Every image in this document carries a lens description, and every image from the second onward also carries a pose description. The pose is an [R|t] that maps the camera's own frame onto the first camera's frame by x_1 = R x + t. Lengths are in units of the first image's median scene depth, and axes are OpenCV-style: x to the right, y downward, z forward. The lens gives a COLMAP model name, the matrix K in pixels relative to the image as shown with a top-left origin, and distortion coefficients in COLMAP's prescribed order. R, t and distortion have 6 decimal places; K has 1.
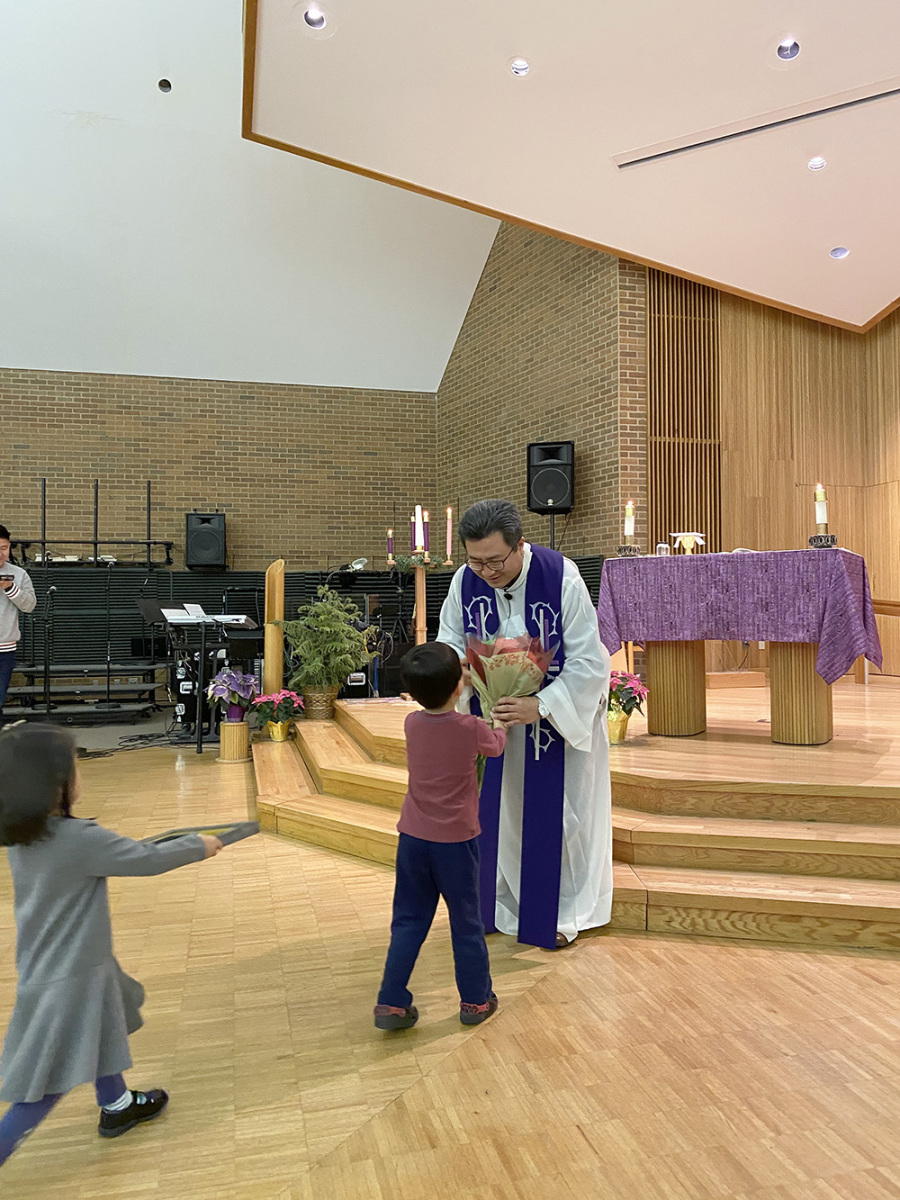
lens RADIAL K [[902.5, 0, 461.6], [0, 902.5, 601.6], [0, 0, 1]] dist [0.059085, 0.000054]
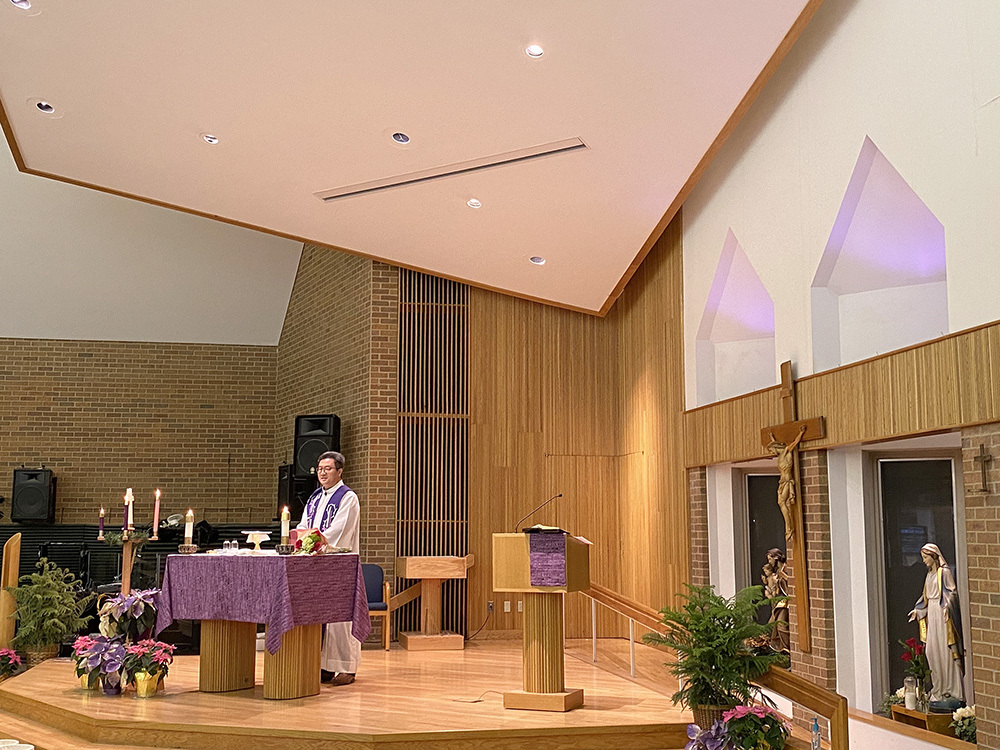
lens RADIAL K [[1188.4, 0, 500.0], [0, 1188.4, 375.0], [0, 0, 1]] dist [0.103550, -0.255728]
pose [[0.997782, 0.001204, -0.066555, 0.341024], [-0.008940, 0.993202, -0.116056, -0.049415], [0.065963, 0.116394, 0.991010, -0.336062]]
